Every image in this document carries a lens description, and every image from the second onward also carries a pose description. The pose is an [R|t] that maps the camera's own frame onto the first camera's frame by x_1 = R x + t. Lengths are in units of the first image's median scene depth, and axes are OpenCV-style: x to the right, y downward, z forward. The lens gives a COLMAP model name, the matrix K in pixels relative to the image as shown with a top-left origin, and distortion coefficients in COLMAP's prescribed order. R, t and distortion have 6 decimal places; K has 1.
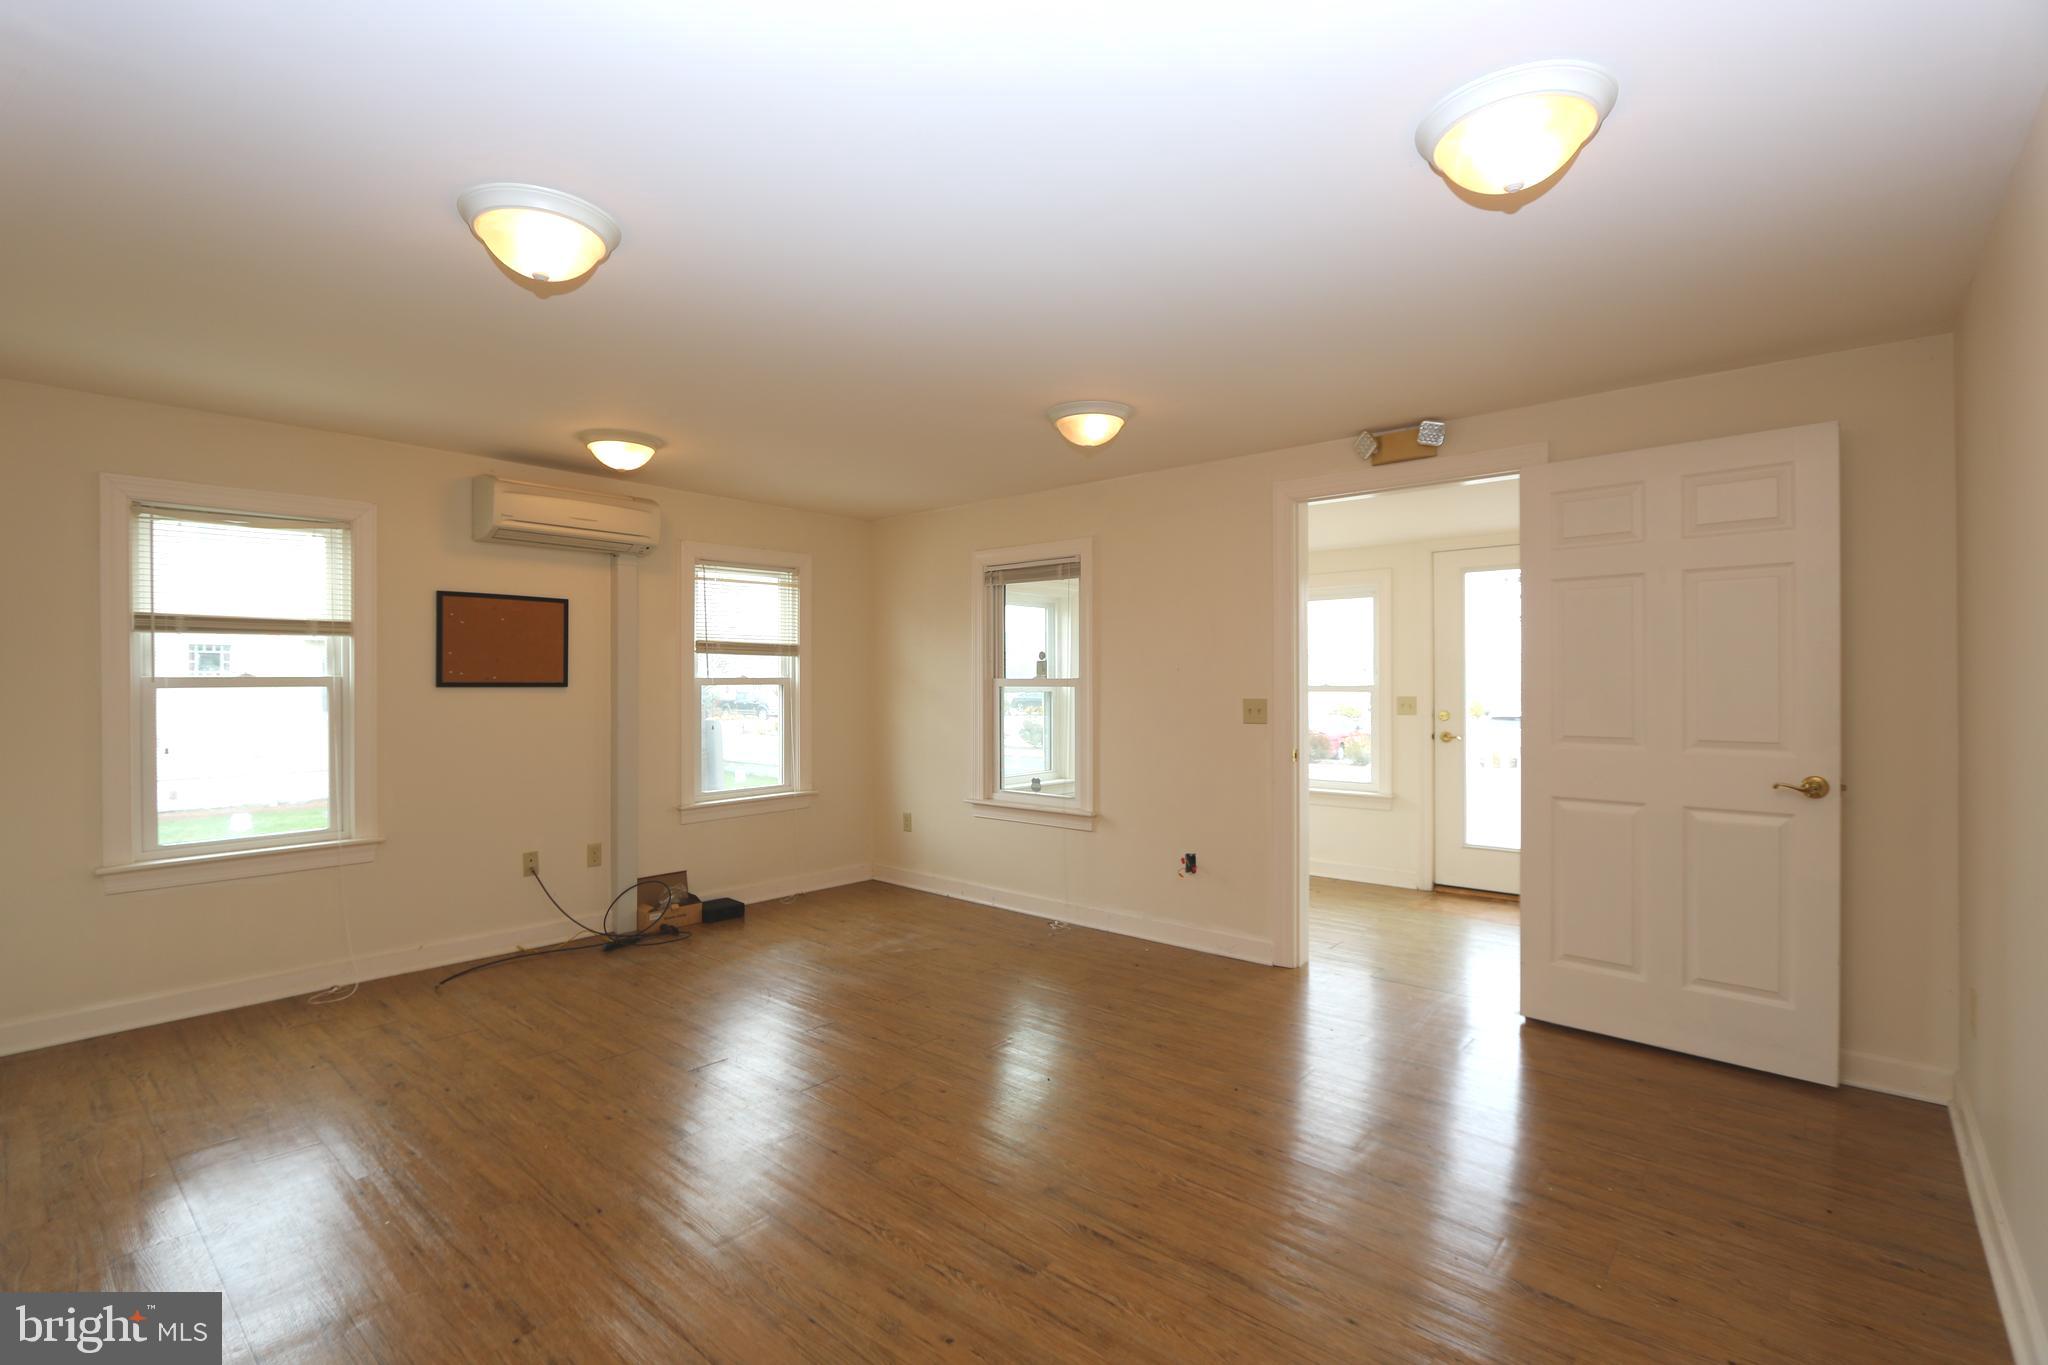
lens RADIAL K [[939.8, 0, 1010.6], [0, 939.8, 671.4], [0, 0, 1]] dist [-0.018459, 0.002126]
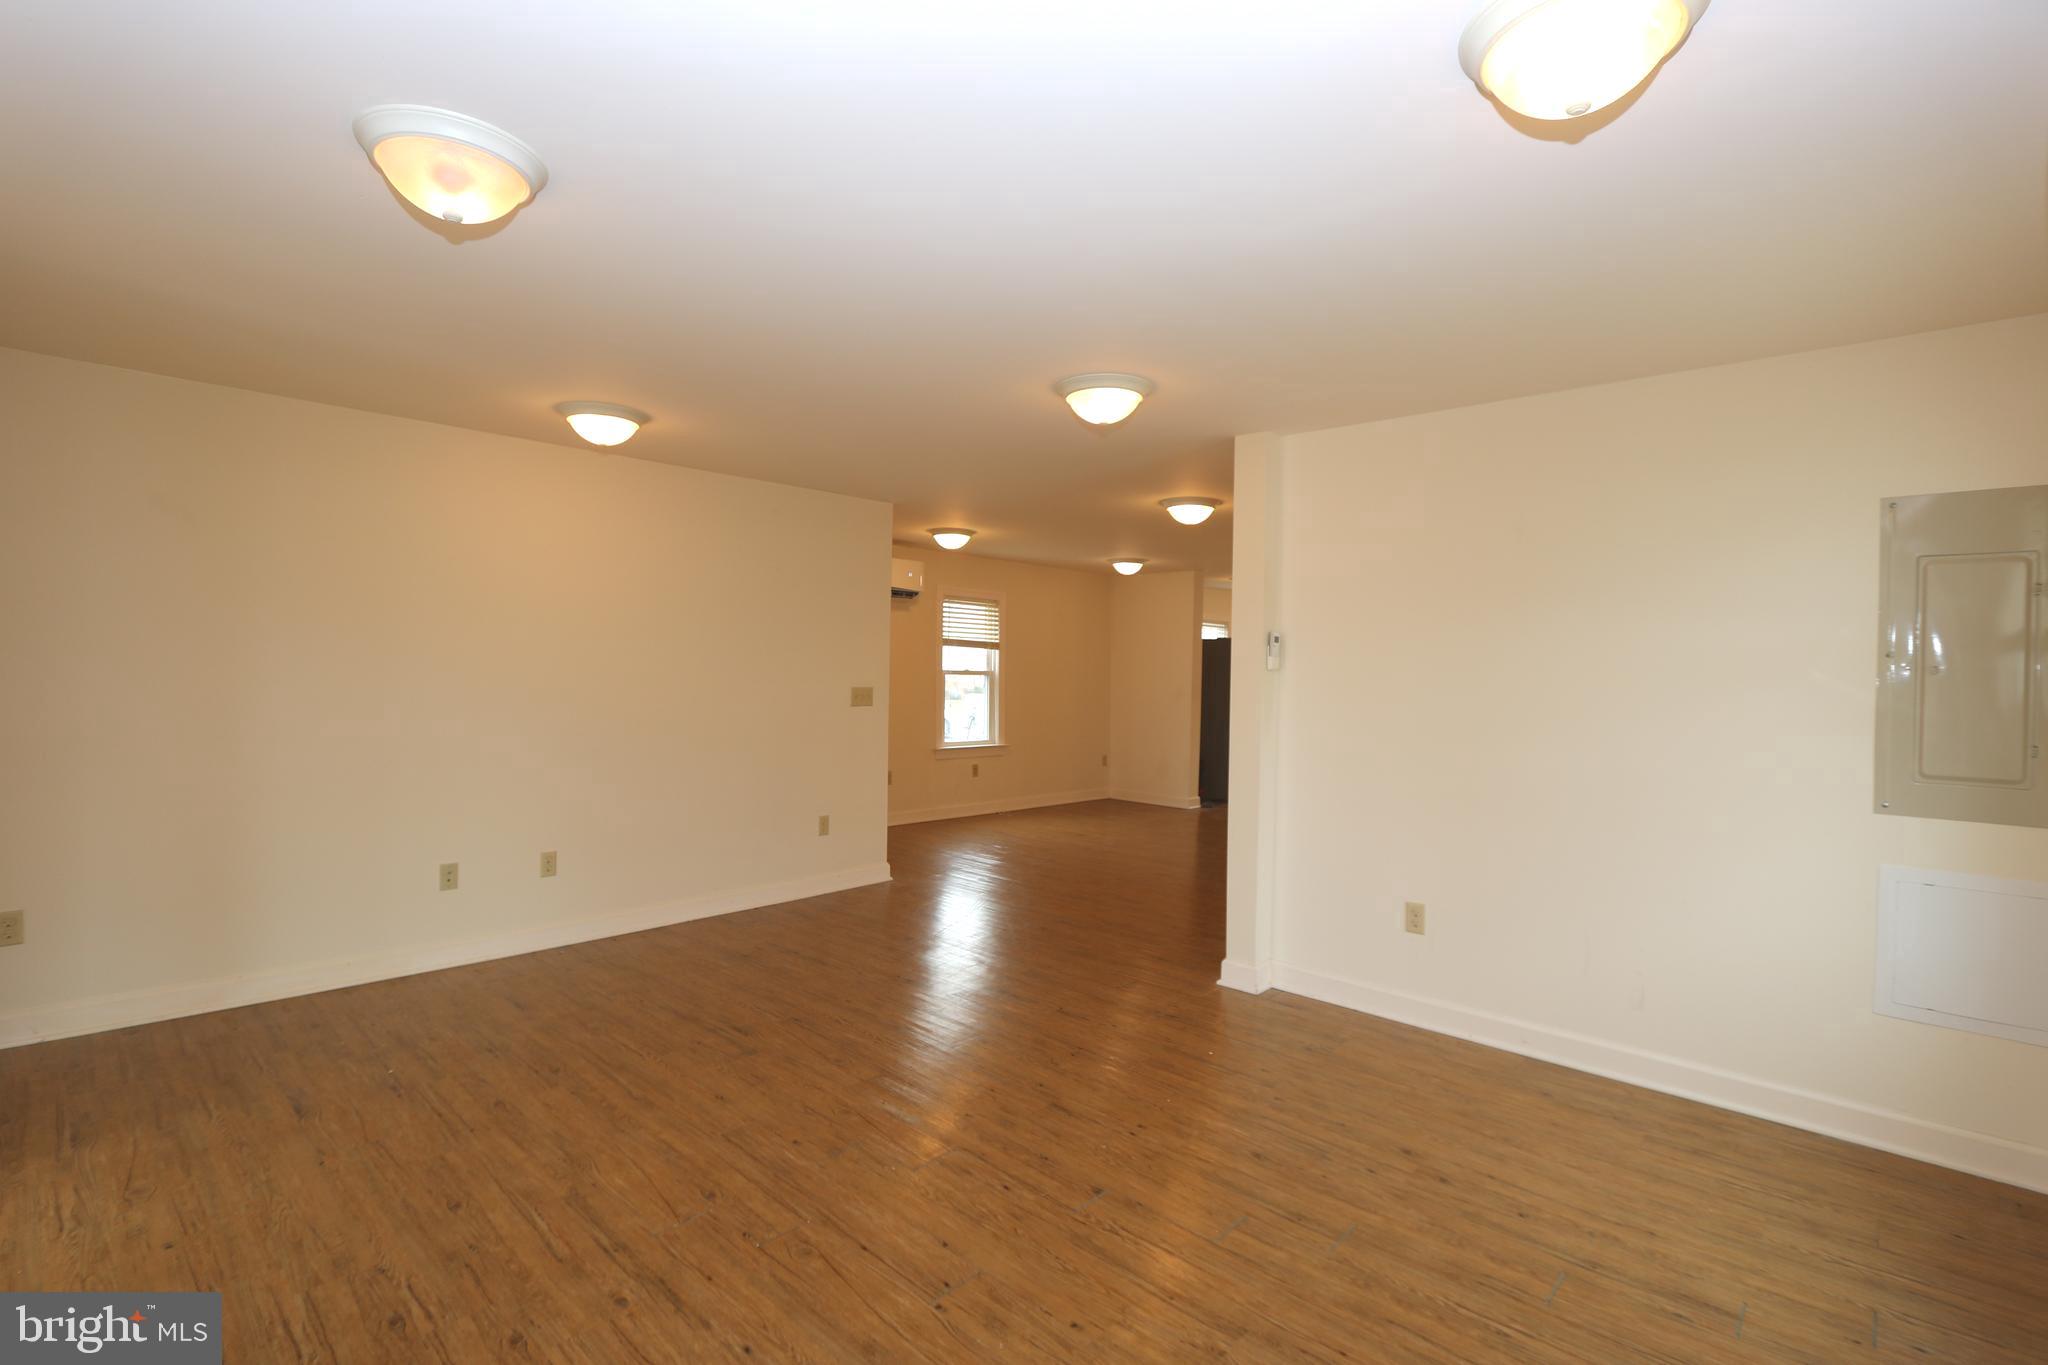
lens RADIAL K [[939.8, 0, 1013.3], [0, 939.8, 672.6], [0, 0, 1]] dist [-0.018459, 0.002126]
pose [[-0.999158, -0.018219, 0.036764, -0.186319], [-0.018486, 0.999805, -0.006934, 0.003272], [-0.036631, -0.007608, -0.999300, 1.155894]]
